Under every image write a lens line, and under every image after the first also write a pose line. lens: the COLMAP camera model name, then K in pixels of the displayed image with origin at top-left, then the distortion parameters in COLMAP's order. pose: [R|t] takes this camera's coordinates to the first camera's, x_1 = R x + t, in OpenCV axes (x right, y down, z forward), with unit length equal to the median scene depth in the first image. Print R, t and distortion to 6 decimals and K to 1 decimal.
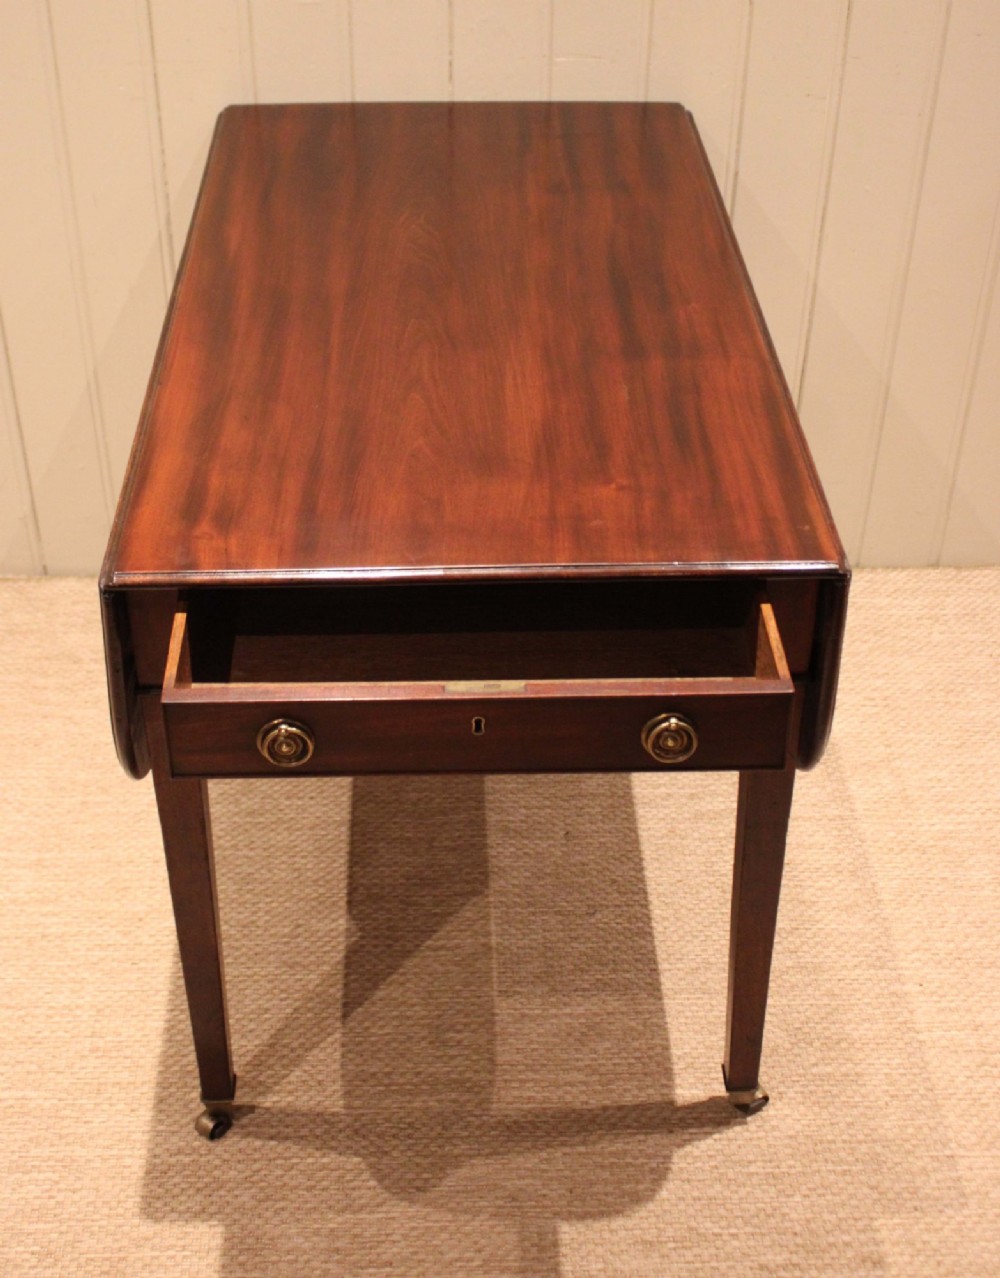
lens RADIAL K [[1600.9, 0, 406.3], [0, 1600.9, 486.3], [0, 0, 1]] dist [-0.086063, 0.000000]
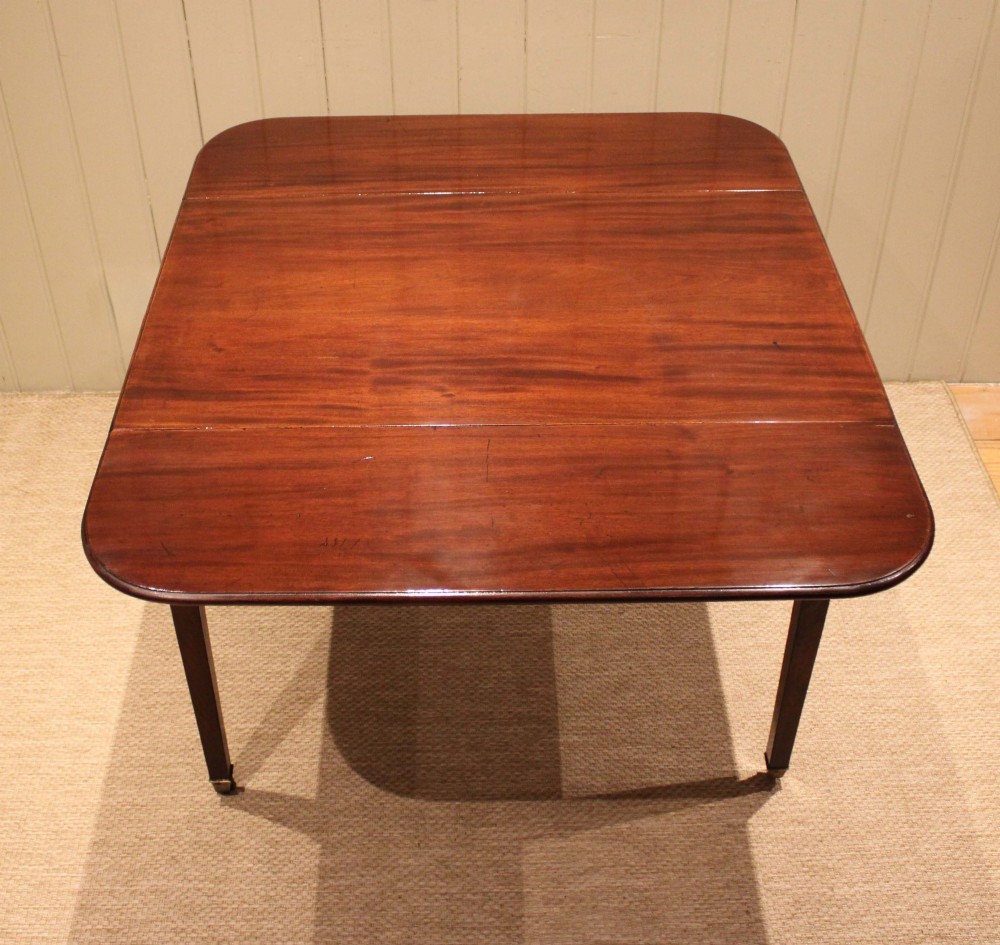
lens RADIAL K [[1270.7, 0, 420.9], [0, 1270.7, 410.4], [0, 0, 1]] dist [-0.170618, 0.000000]
pose [[0.999626, -0.002955, -0.027201, -0.044201], [0.005007, 0.997120, 0.075670, -0.015748], [0.026899, -0.075778, 0.996762, -0.198684]]
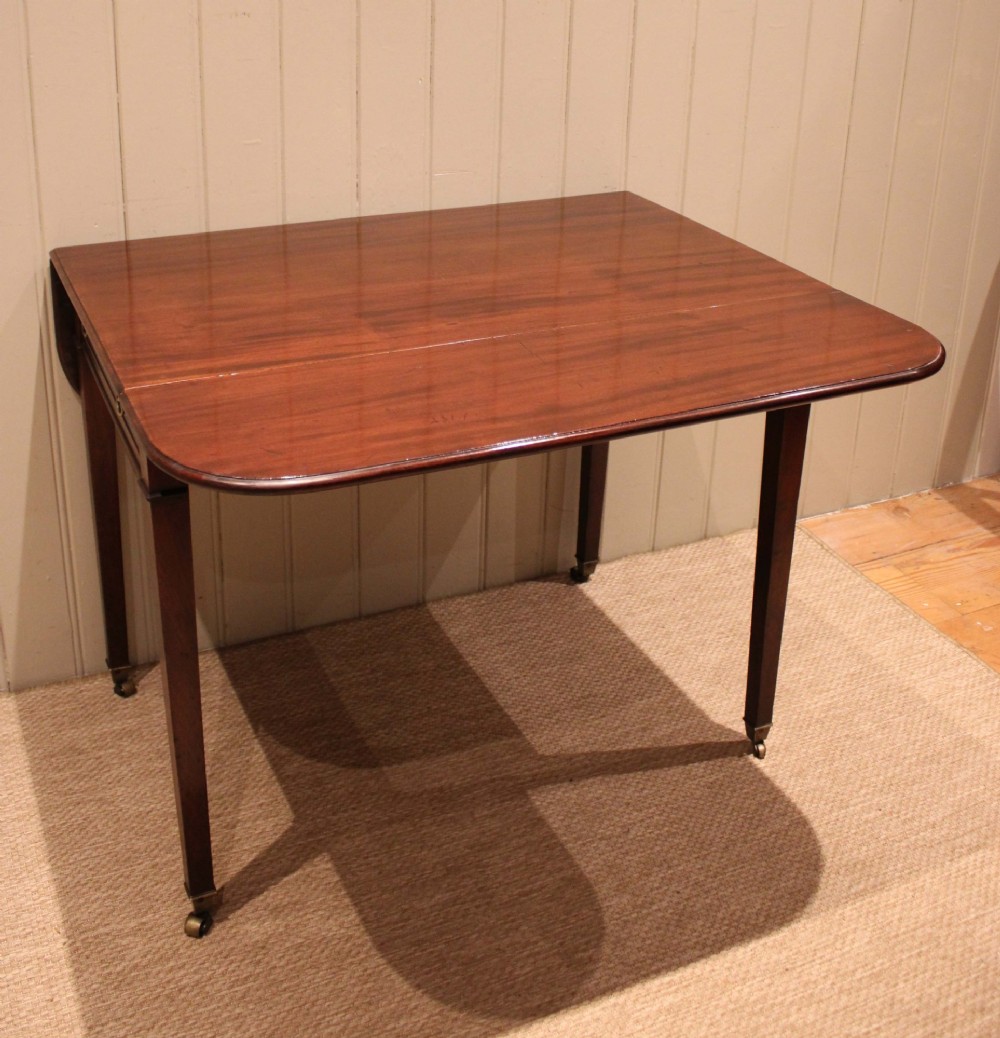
lens RADIAL K [[1245.3, 0, 437.5], [0, 1245.3, 350.5], [0, 0, 1]] dist [-0.094622, 0.000000]
pose [[0.919561, -0.120946, 0.373872, -0.341879], [0.204193, 0.959982, -0.191675, 0.072970], [-0.335728, 0.252598, 0.907458, 0.124928]]
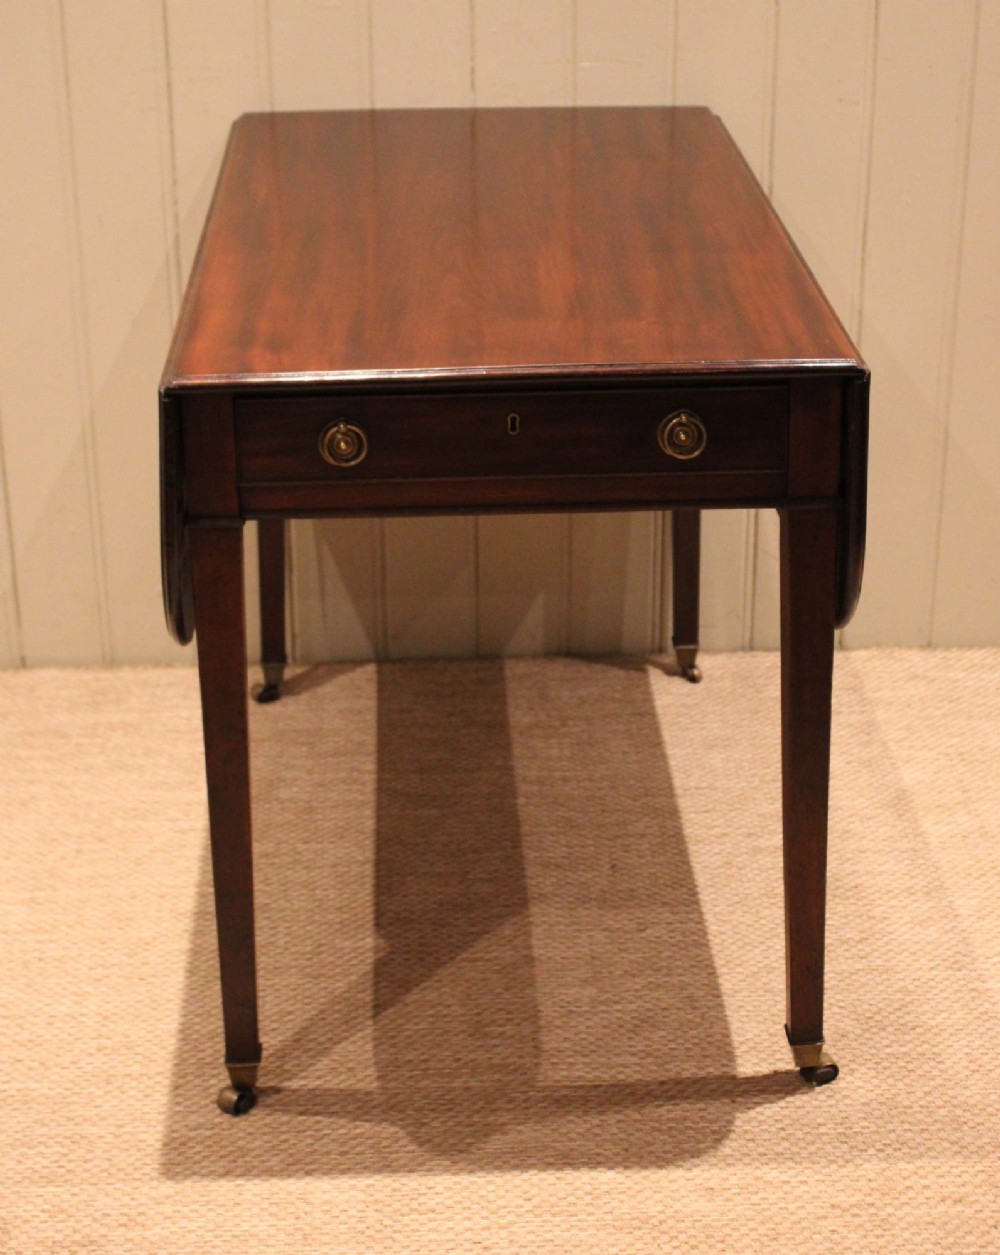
lens RADIAL K [[2123.6, 0, 415.6], [0, 2123.6, 559.4], [0, 0, 1]] dist [-0.093020, 0.000000]
pose [[0.999903, -0.007842, 0.011500, -0.027804], [0.009784, 0.983621, -0.179984, 0.298415], [-0.009900, 0.180079, 0.983602, -0.251215]]
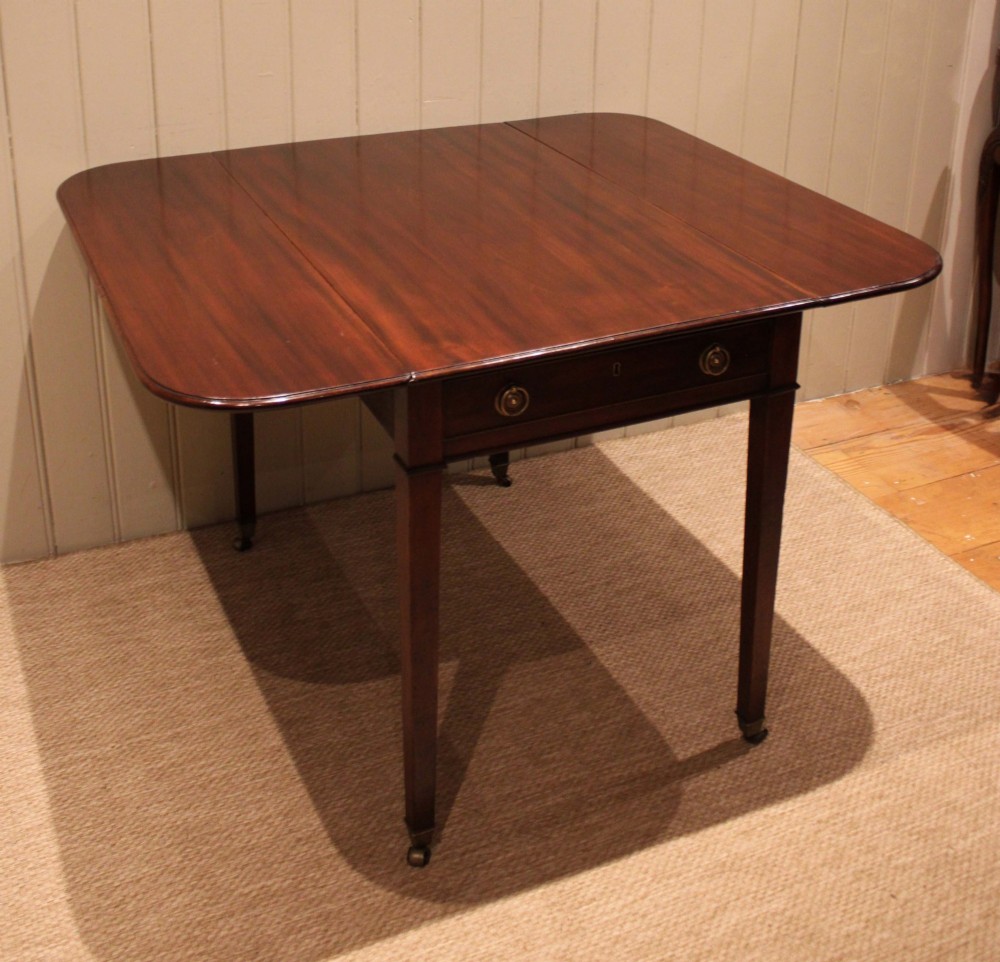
lens RADIAL K [[1258.6, 0, 418.2], [0, 1258.6, 282.1], [0, 0, 1]] dist [-0.116209, 0.000000]
pose [[0.925700, -0.126634, 0.356432, -0.399653], [0.205752, 0.959272, -0.193553, 0.137315], [-0.317405, 0.252508, 0.914053, -0.041249]]
